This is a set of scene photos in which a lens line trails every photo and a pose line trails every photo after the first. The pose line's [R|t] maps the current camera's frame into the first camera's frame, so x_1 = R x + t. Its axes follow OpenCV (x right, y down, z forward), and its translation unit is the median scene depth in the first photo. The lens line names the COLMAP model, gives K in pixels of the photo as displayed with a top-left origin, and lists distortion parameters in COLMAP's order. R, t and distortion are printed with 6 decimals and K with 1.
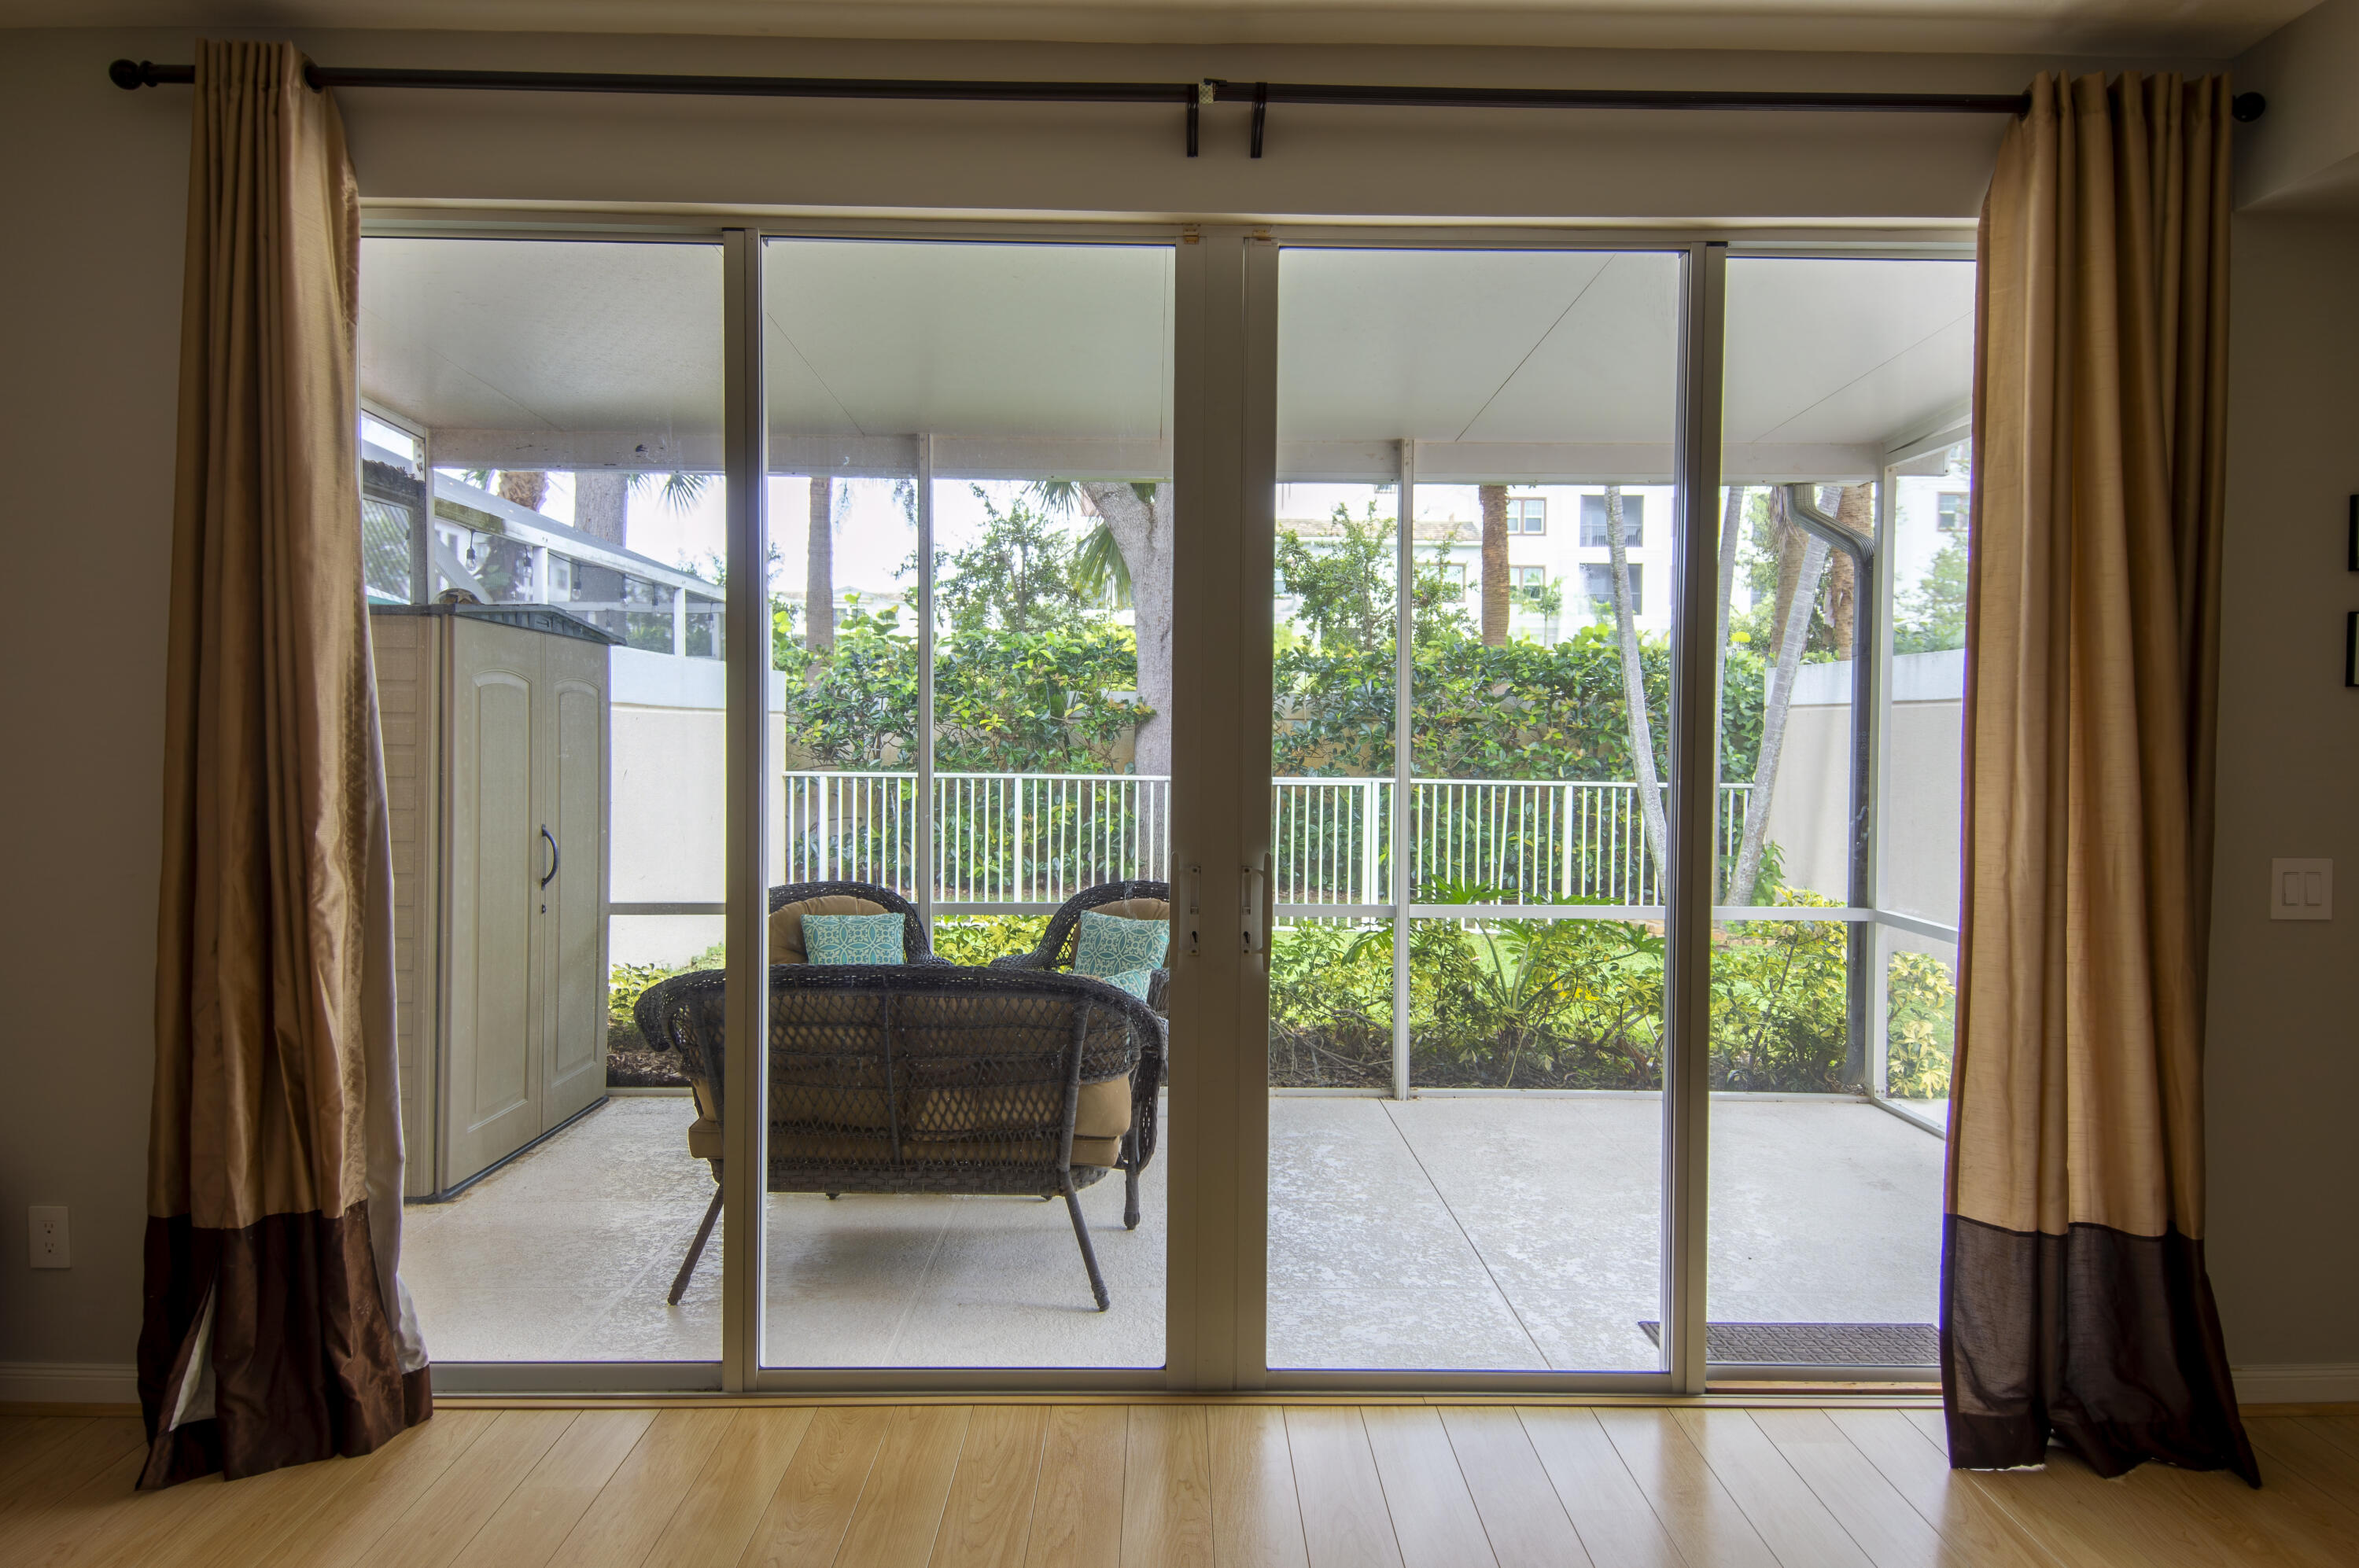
lens RADIAL K [[1462.2, 0, 1174.4], [0, 1462.2, 764.7], [0, 0, 1]] dist [0.021950, -0.014985]
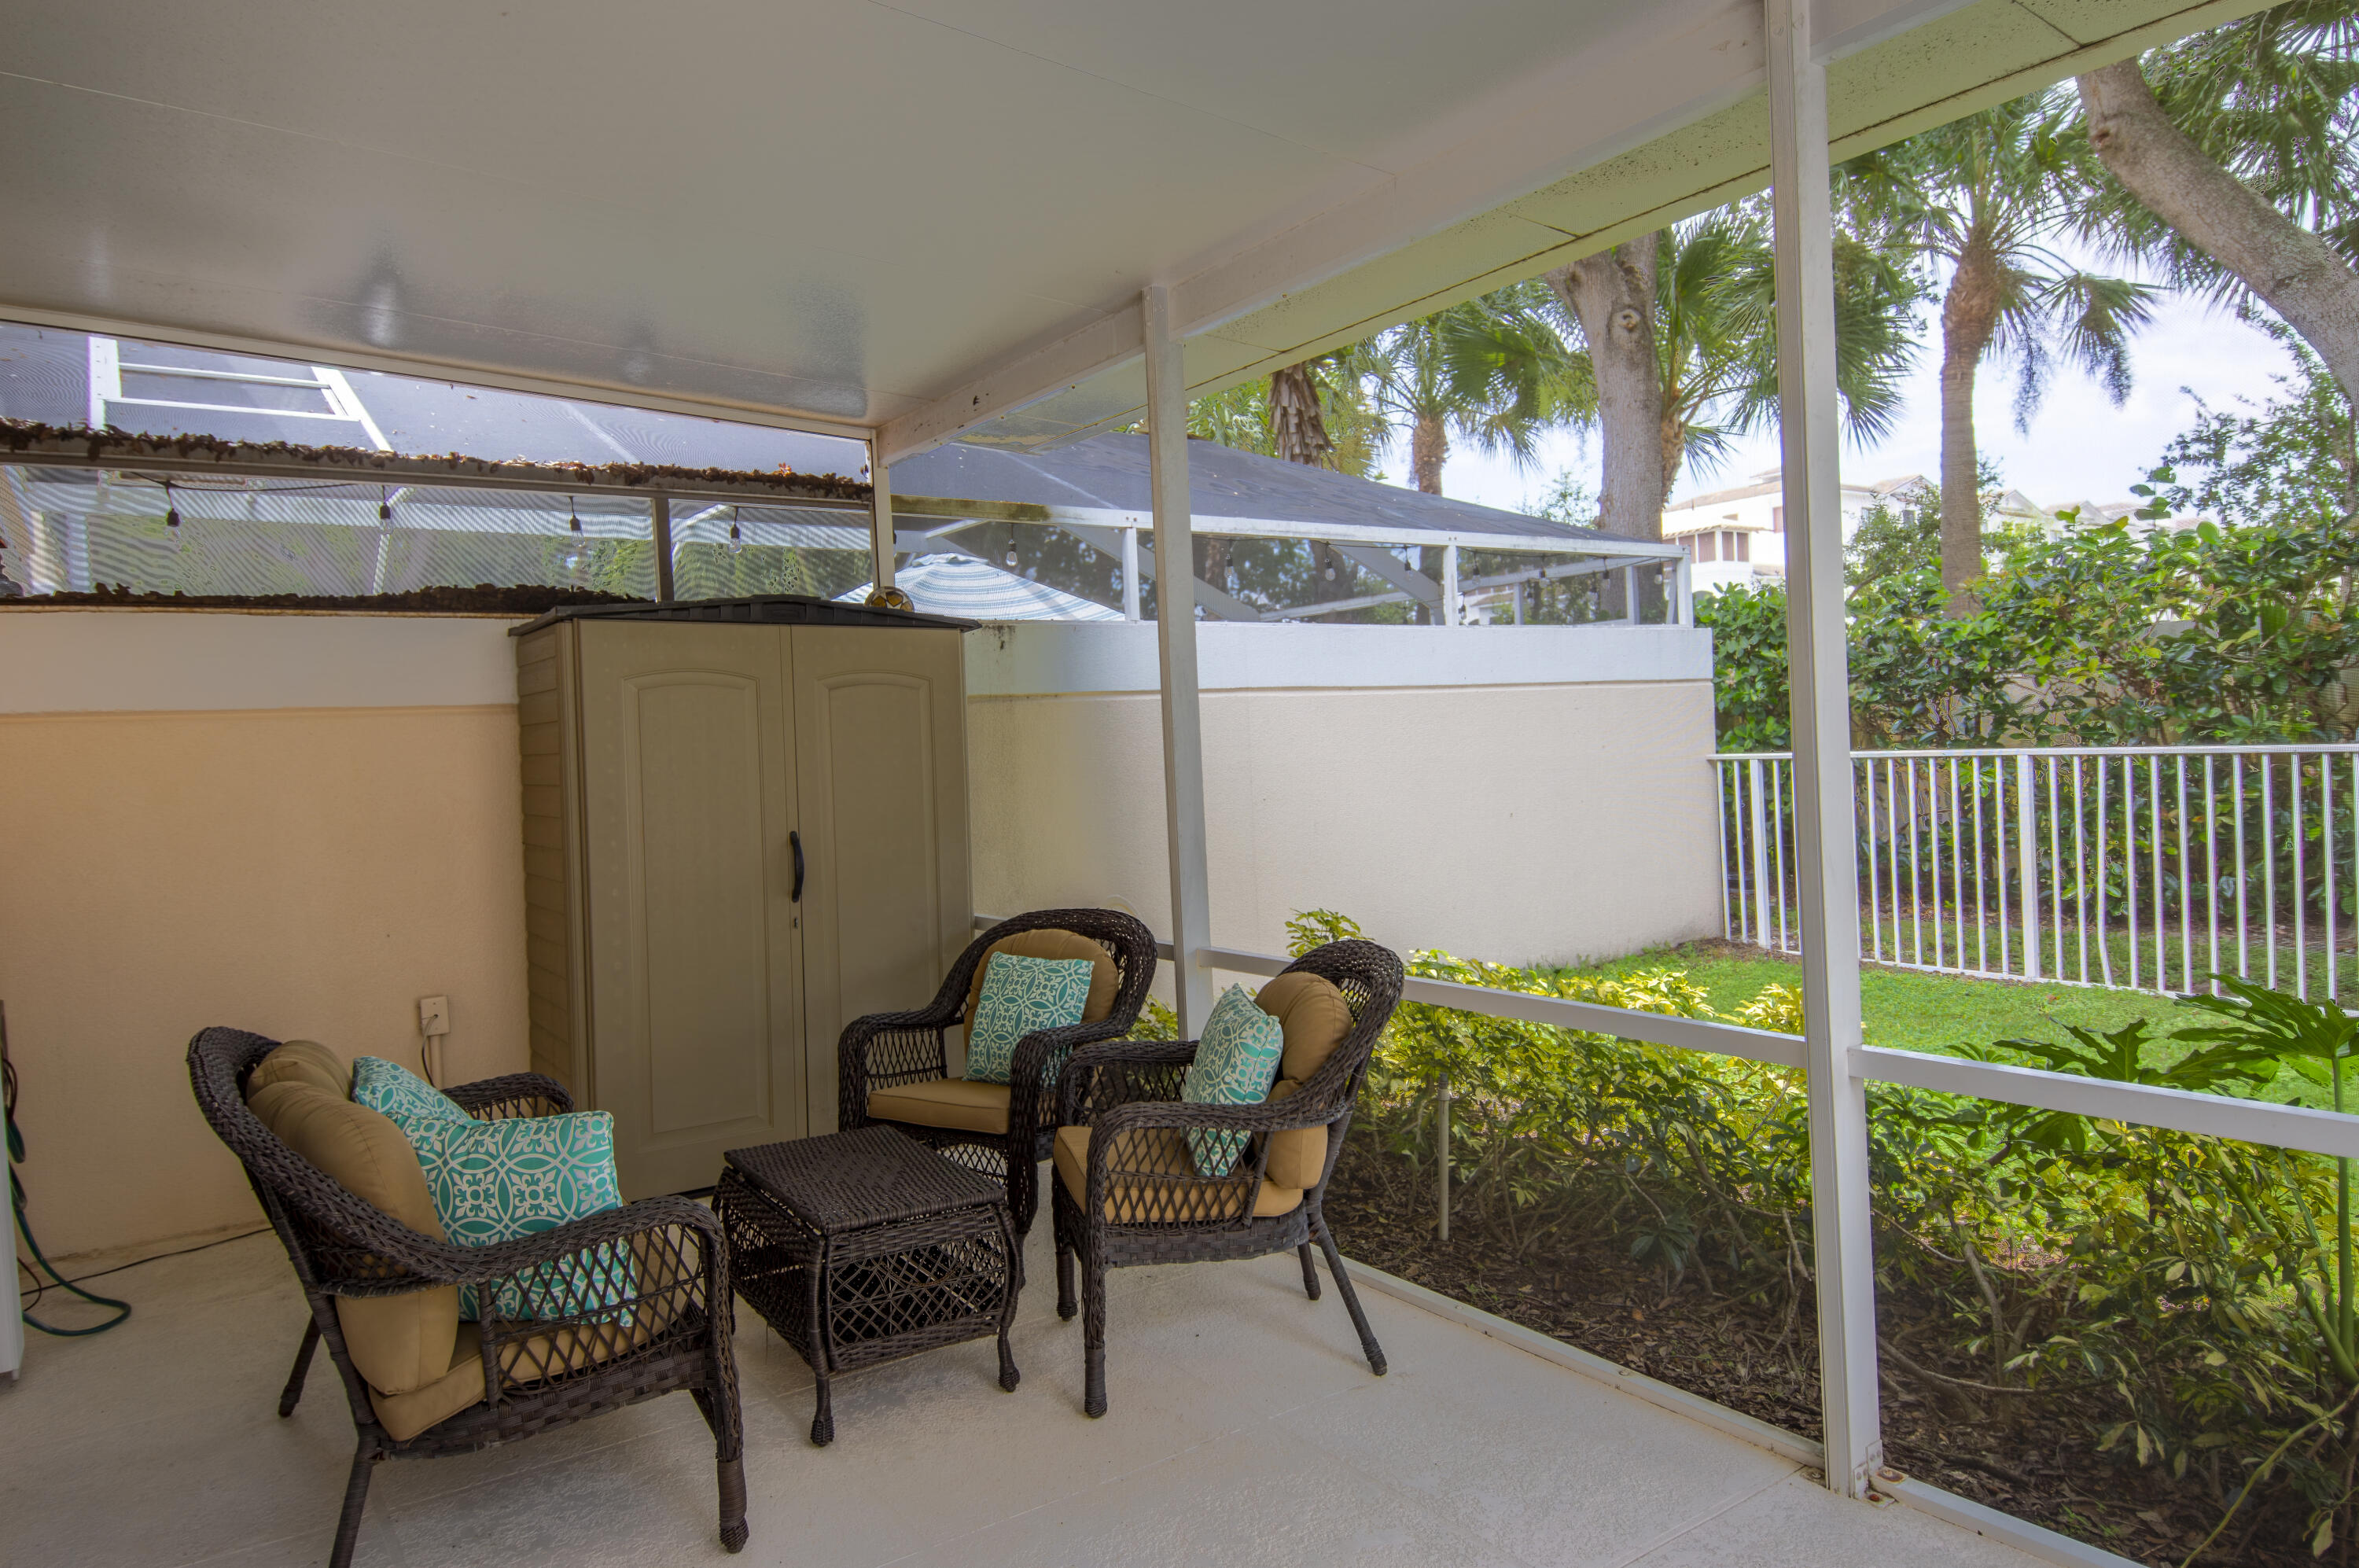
lens RADIAL K [[1462.4, 0, 1173.3], [0, 1462.4, 763.8], [0, 0, 1]] dist [0.021950, -0.014985]
pose [[0.573297, -0.019130, -0.819124, 0.639266], [0.028582, 0.999586, -0.003341, 0.012705], [0.818849, -0.021497, 0.573607, 0.929652]]
